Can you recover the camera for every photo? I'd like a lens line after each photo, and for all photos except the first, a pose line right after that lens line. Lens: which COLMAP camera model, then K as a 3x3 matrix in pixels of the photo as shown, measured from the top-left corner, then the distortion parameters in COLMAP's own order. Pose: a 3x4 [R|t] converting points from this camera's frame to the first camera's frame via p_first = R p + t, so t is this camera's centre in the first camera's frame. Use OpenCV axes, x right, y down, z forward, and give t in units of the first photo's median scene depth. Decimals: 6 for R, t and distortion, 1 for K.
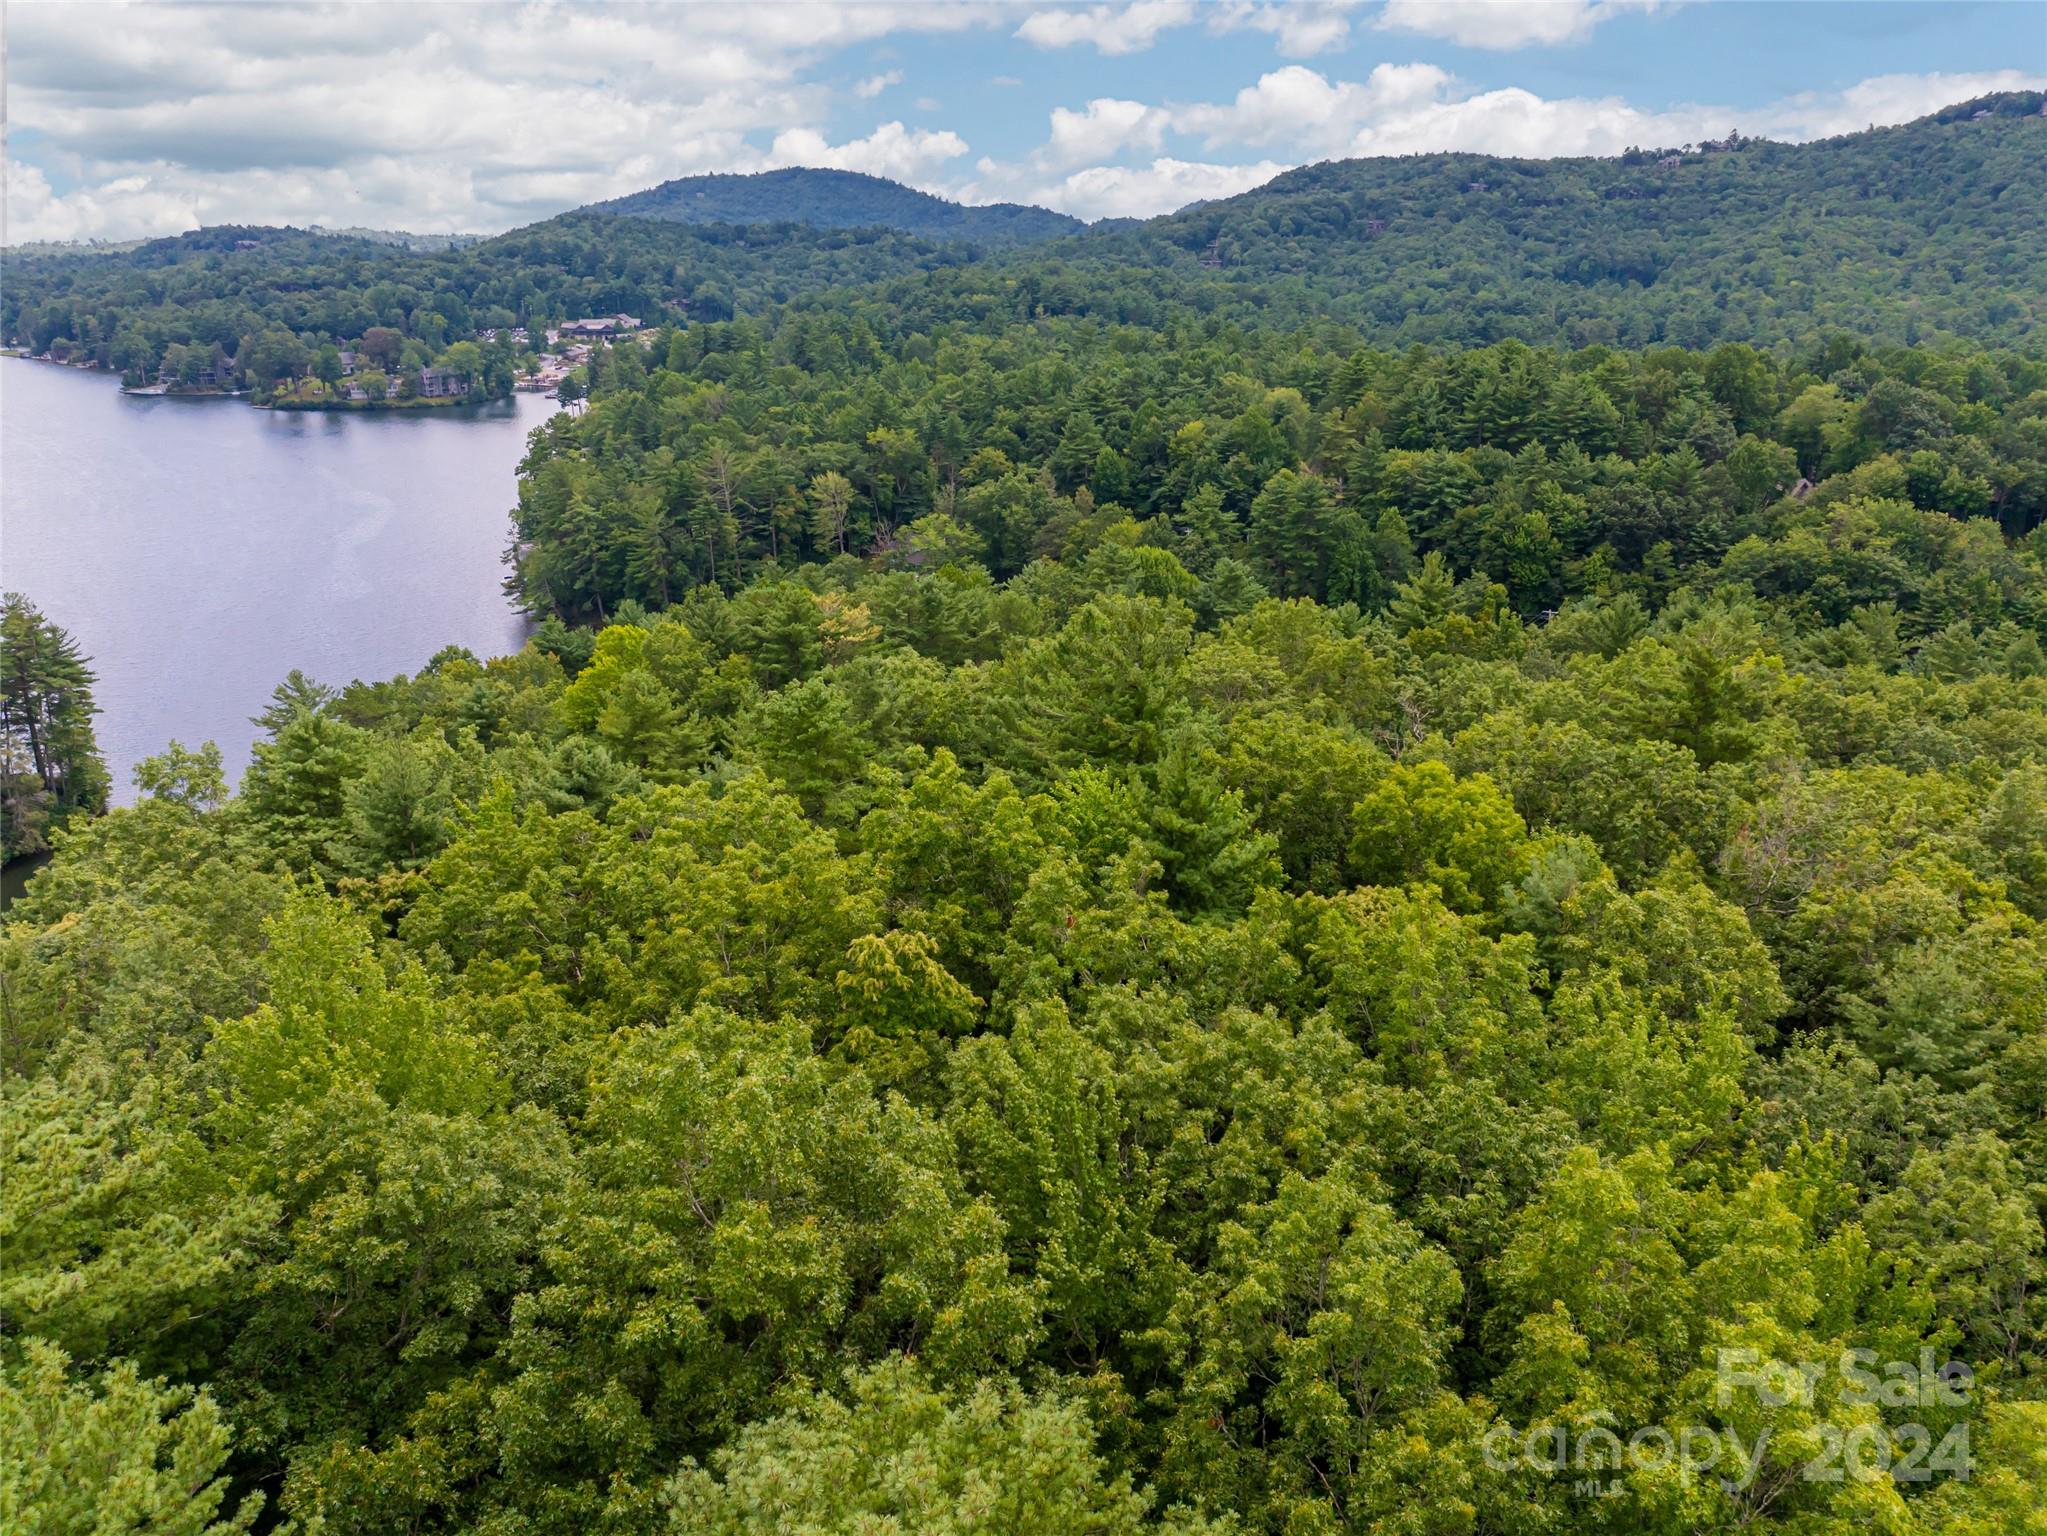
lens RADIAL K [[1555.2, 0, 1031.6], [0, 1555.2, 770.3], [0, 0, 1]] dist [-0.040187, -0.004265]
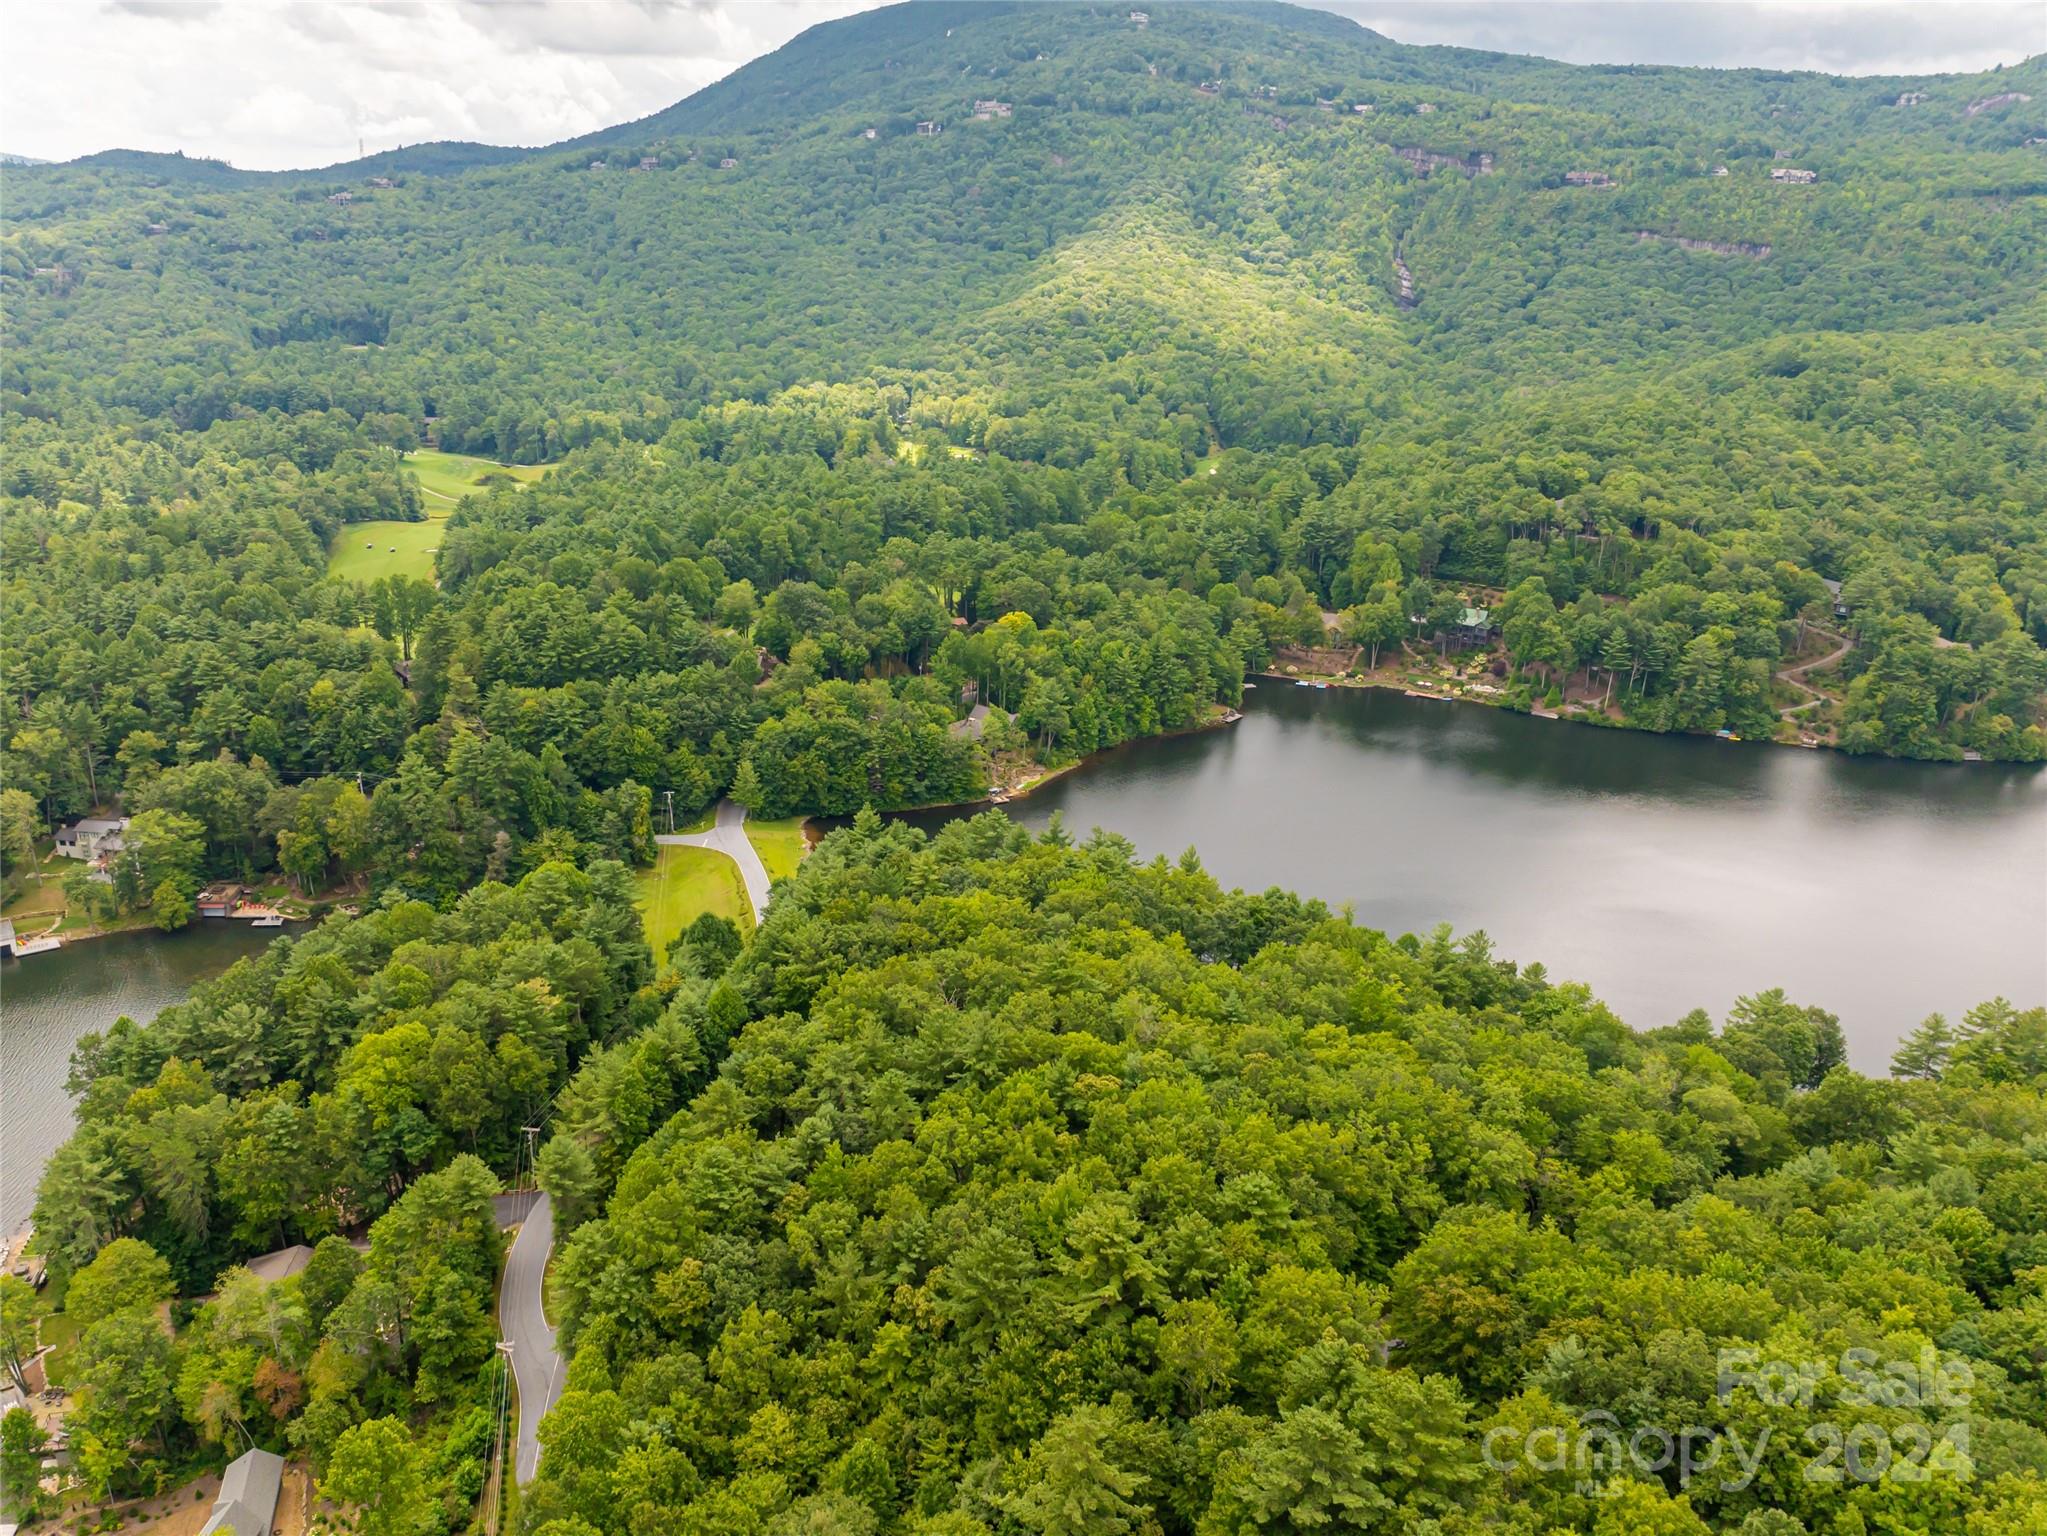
lens RADIAL K [[1555.2, 0, 1039.8], [0, 1555.2, 784.5], [0, 0, 1]] dist [-0.040187, -0.004265]
pose [[0.676381, -0.232379, 0.698934, -0.191370], [0.201735, 0.971088, 0.127638, -0.091751], [-0.708387, 0.054668, 0.703704, -0.131808]]
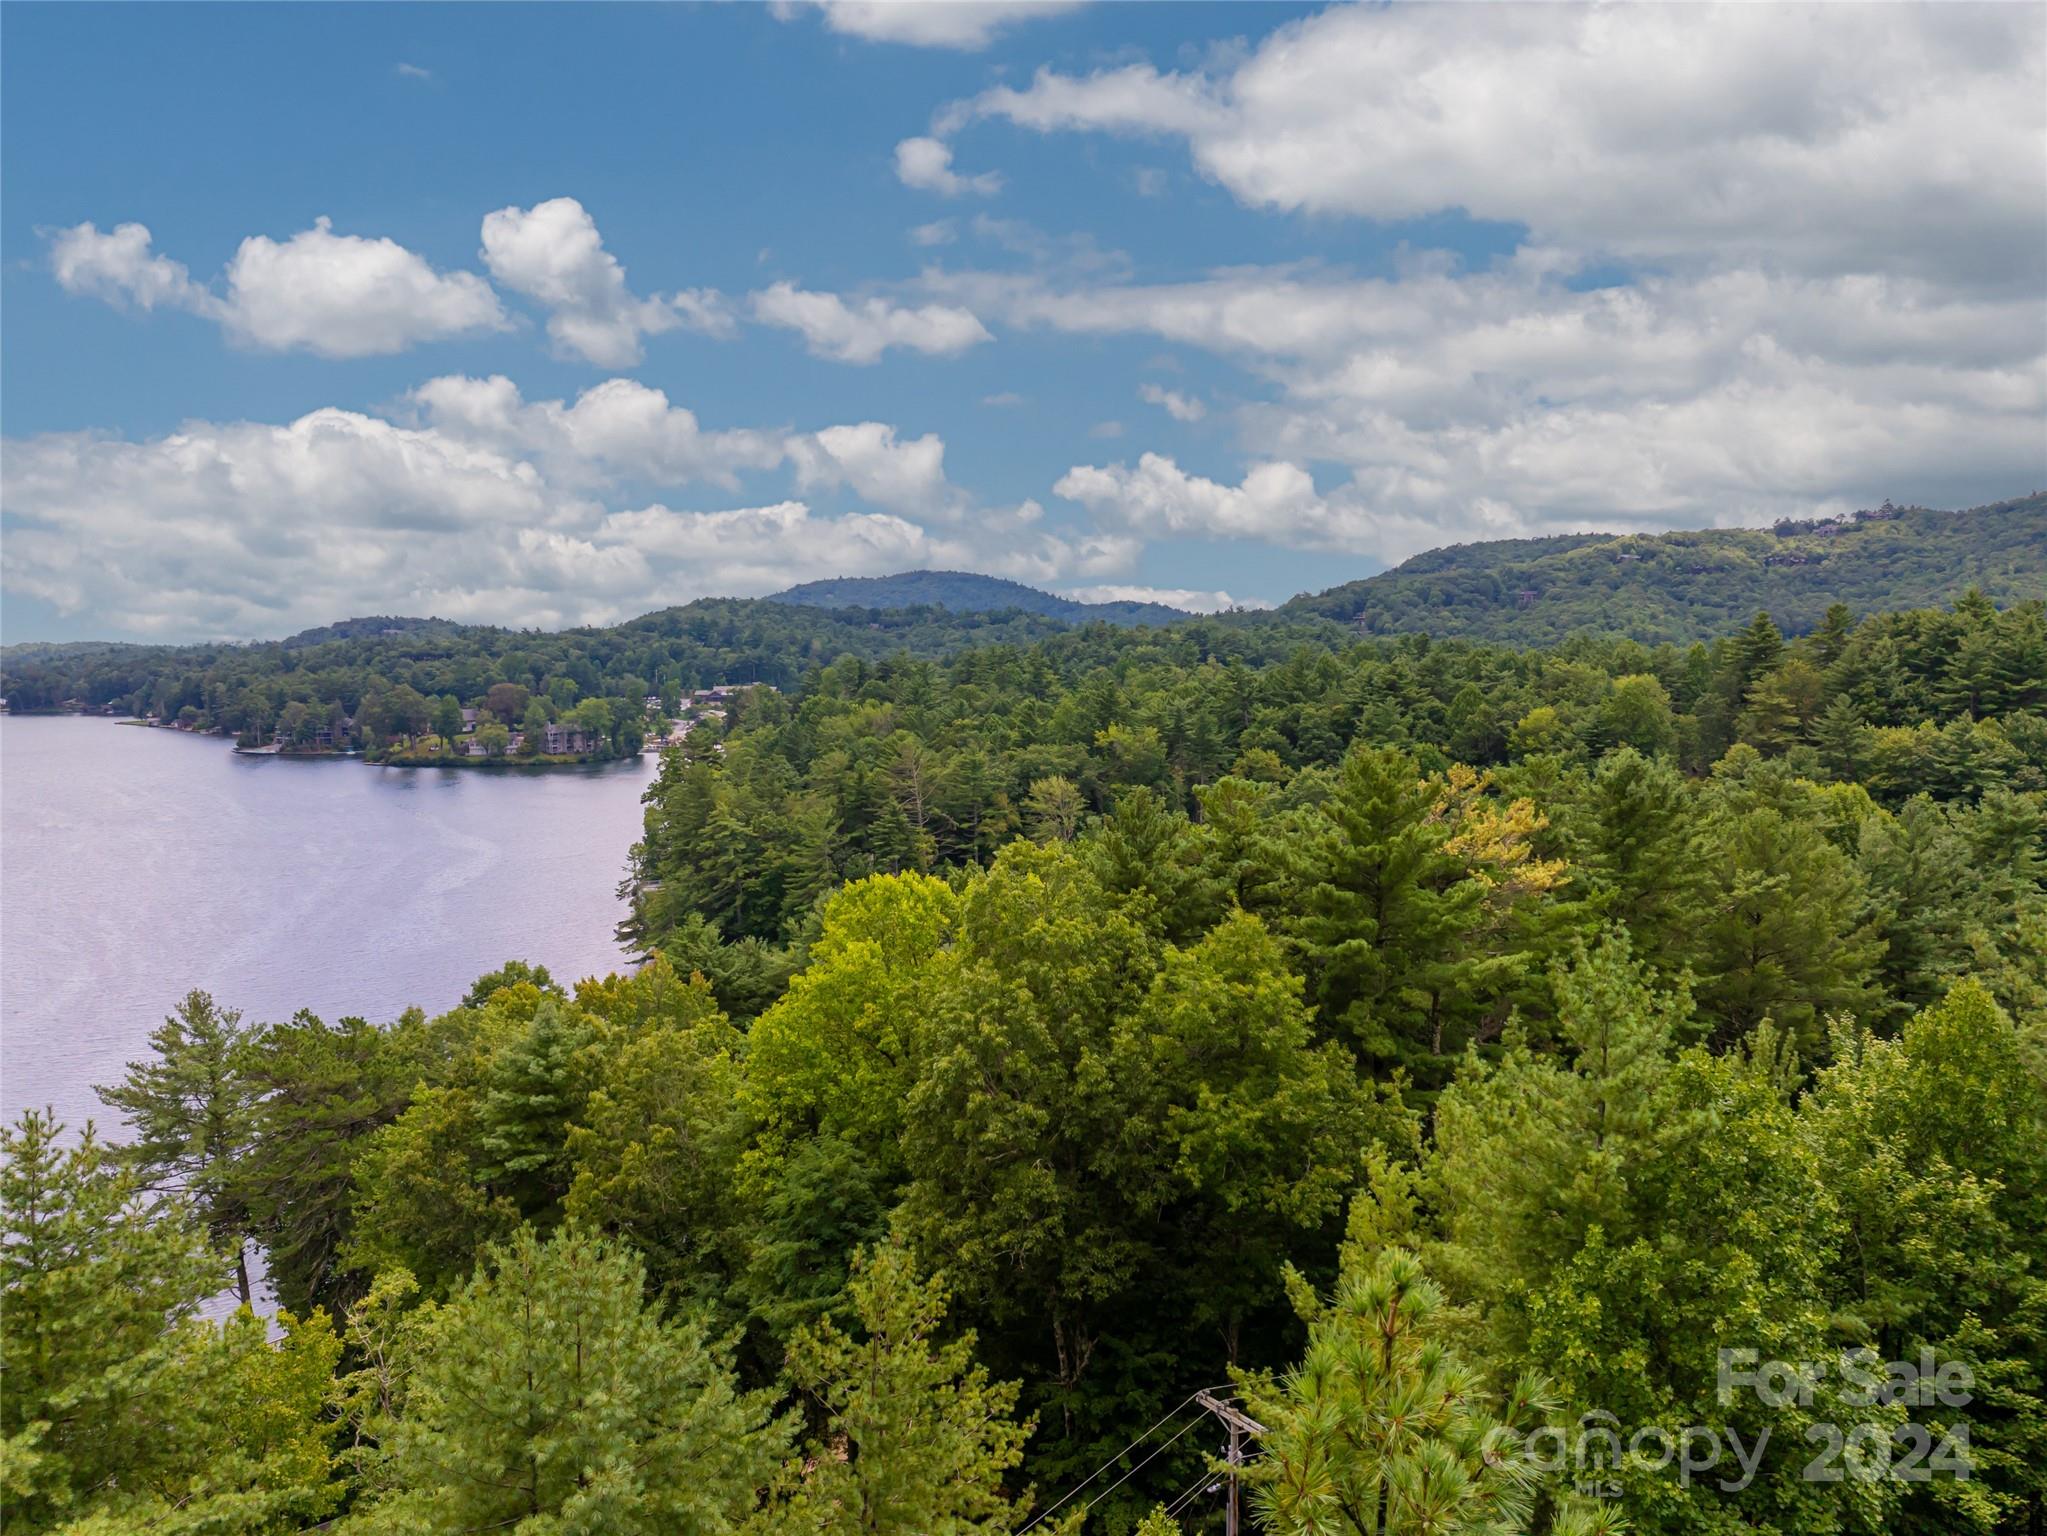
lens RADIAL K [[1555.2, 0, 1027.7], [0, 1555.2, 802.6], [0, 0, 1]] dist [-0.040187, -0.004265]
pose [[0.997551, -0.005827, -0.069699, -0.044456], [-0.010340, 0.973287, -0.229358, -0.003418], [0.069174, 0.229517, 0.970843, 0.133079]]
